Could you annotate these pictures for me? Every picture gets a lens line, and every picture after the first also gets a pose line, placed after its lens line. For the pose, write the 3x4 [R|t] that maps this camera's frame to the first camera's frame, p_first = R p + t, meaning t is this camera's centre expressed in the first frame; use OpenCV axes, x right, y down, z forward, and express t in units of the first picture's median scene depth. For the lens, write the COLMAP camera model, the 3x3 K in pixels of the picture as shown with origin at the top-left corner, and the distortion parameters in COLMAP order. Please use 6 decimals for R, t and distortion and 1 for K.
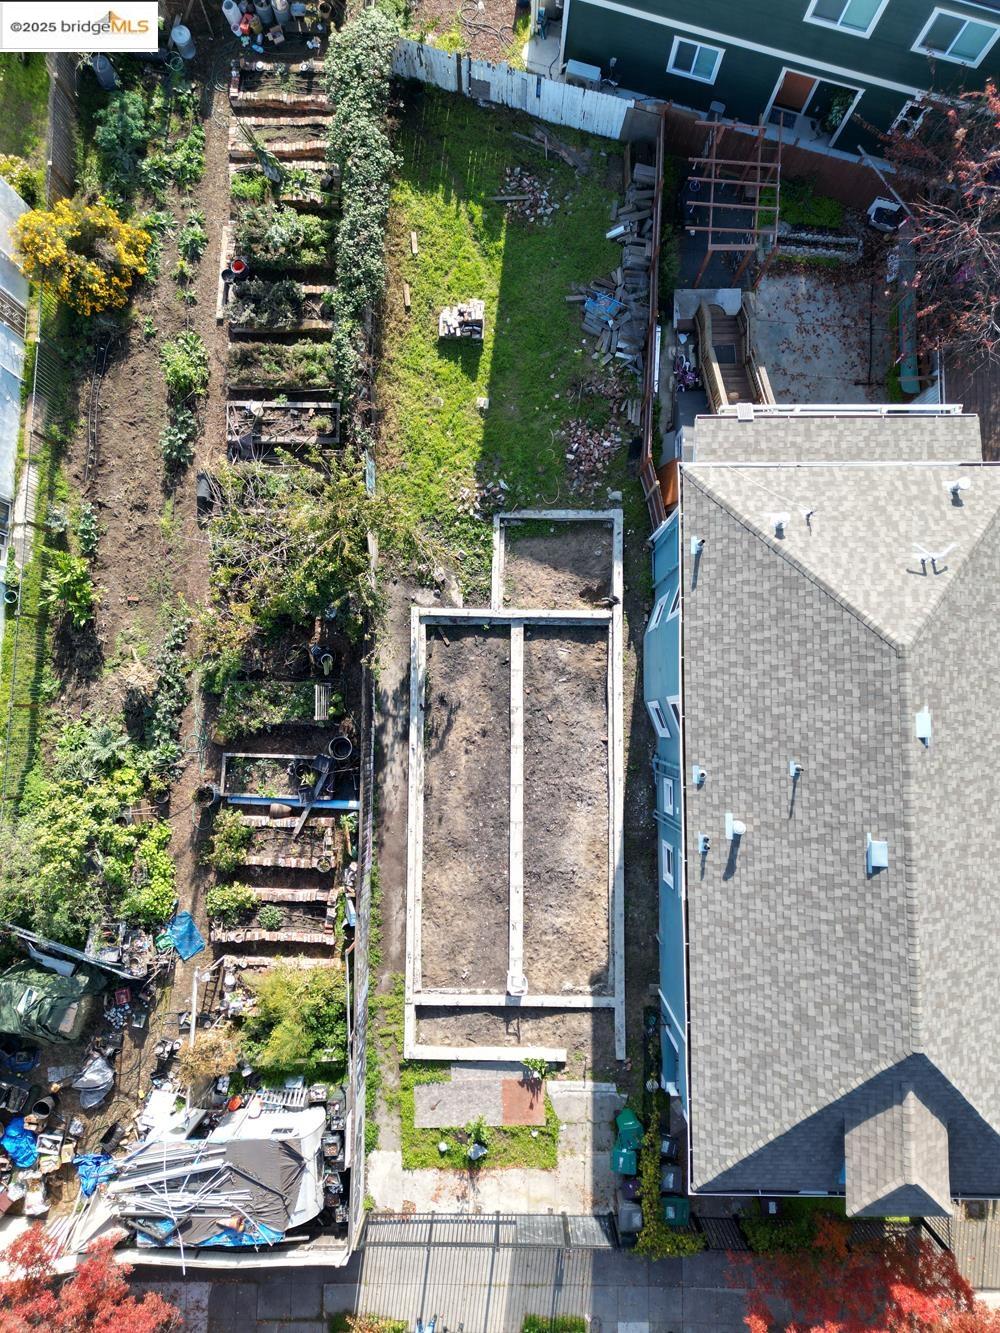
lens RADIAL K [[928.7, 0, 500.0], [0, 928.7, 666.5], [0, 0, 1]] dist [0.010223, -0.001183]
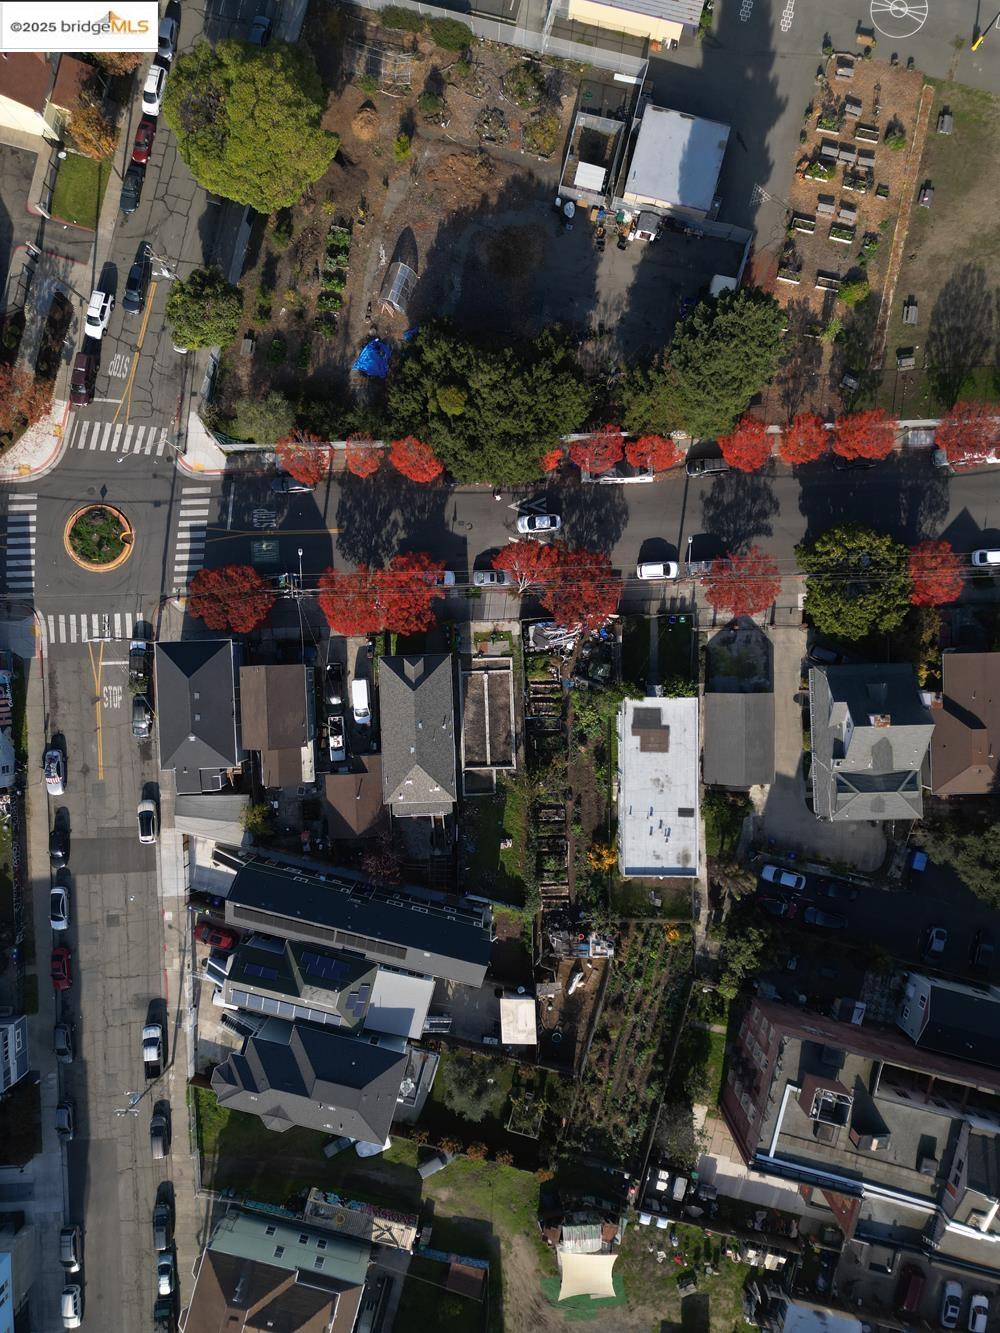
lens RADIAL K [[928.7, 0, 500.0], [0, 928.7, 666.5], [0, 0, 1]] dist [0.010223, -0.001183]
pose [[-0.999167, 0.040371, -0.006006, -0.022846], [-0.040683, -0.996927, 0.066945, 0.108403], [-0.003285, 0.067133, 0.997739, -3.037906]]
